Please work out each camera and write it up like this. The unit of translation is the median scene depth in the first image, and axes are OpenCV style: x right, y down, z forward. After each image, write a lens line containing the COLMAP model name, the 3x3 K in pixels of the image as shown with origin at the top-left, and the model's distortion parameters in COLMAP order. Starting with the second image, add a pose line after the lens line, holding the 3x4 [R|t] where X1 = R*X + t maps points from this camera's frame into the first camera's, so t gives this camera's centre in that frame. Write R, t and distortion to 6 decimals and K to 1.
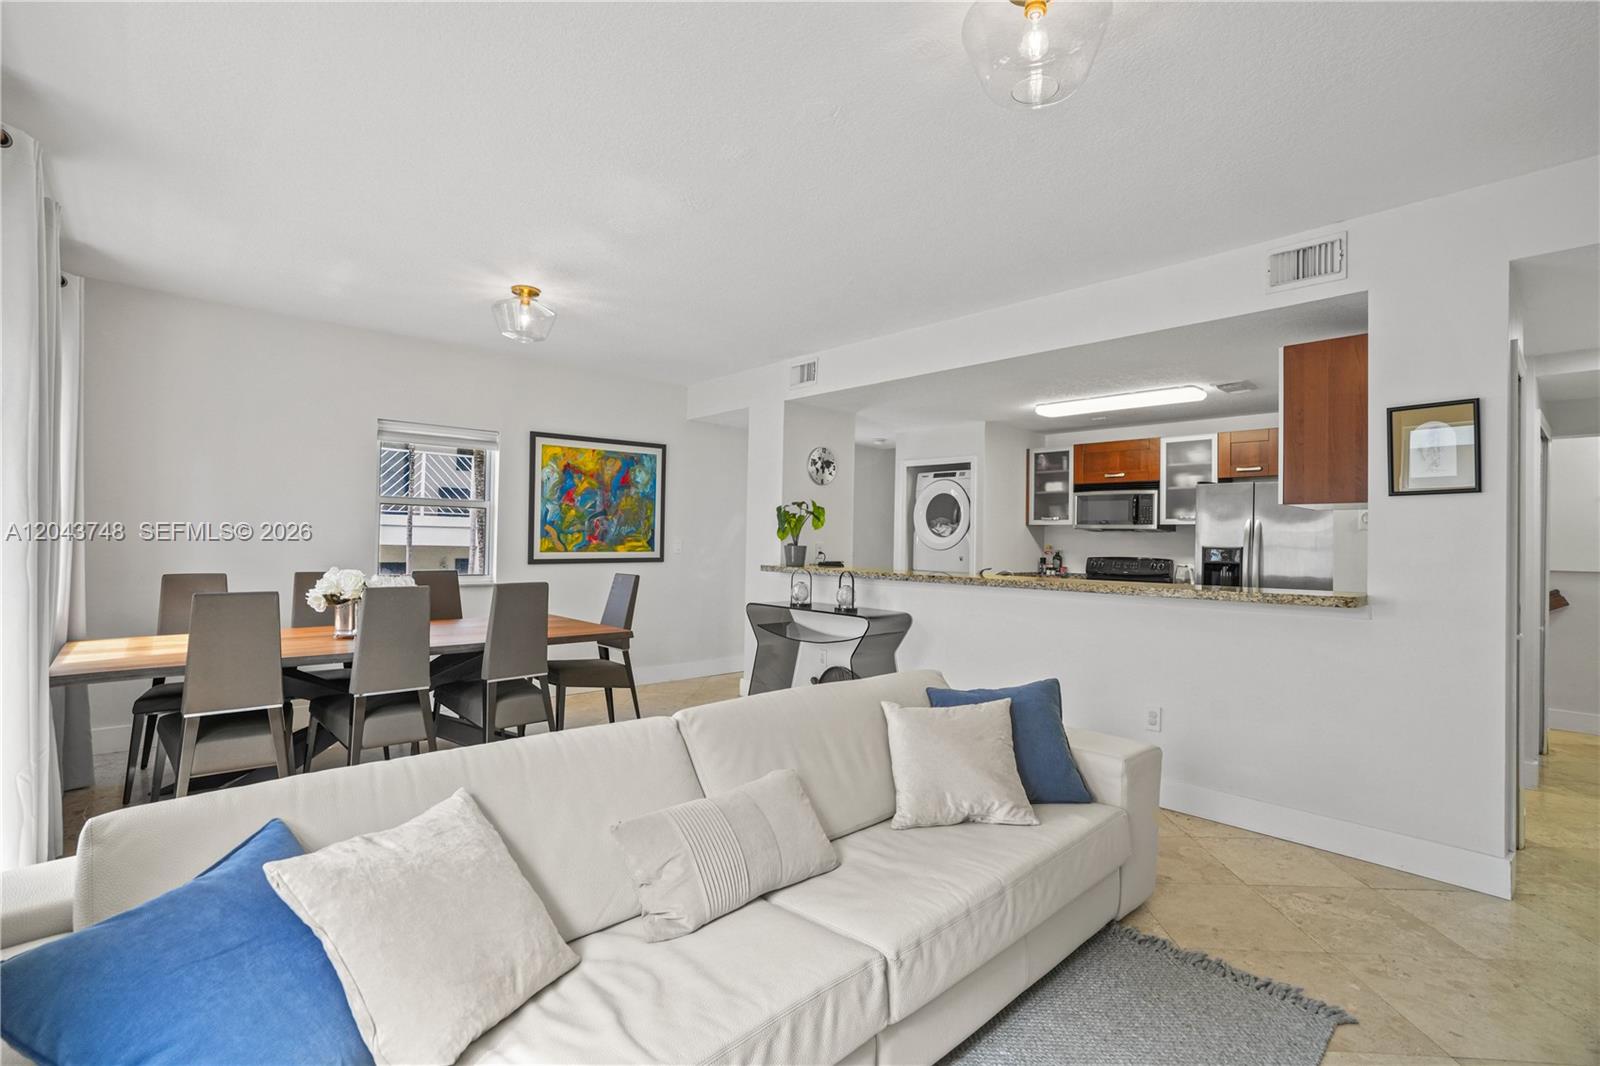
lens RADIAL K [[714.1, 0, 810.0], [0, 714.1, 543.7], [0, 0, 1]] dist [-0.084086, 0.000009]
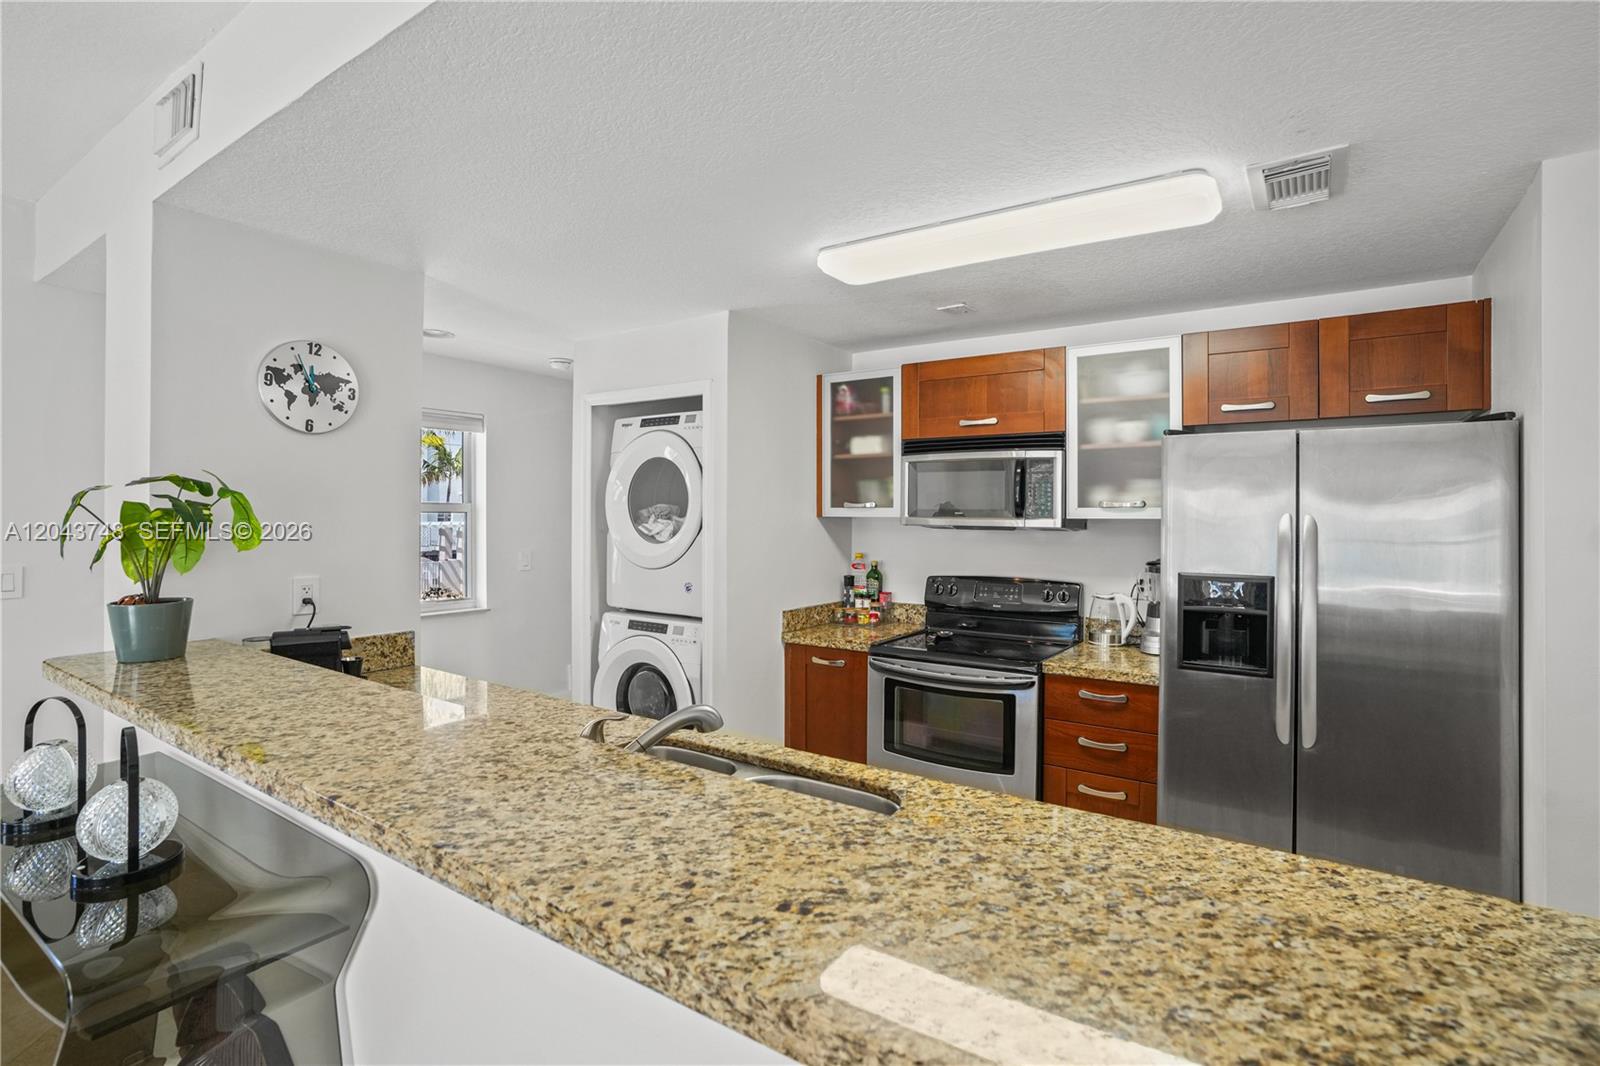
lens RADIAL K [[754.8, 0, 820.3], [0, 754.8, 512.3], [0, 0, 1]] dist [-0.061394, 0.034219]
pose [[0.968673, -0.011717, 0.248064, 0.186780], [0.012811, 0.999914, -0.002798, -0.031707], [-0.248010, 0.005888, 0.968739, 0.502222]]
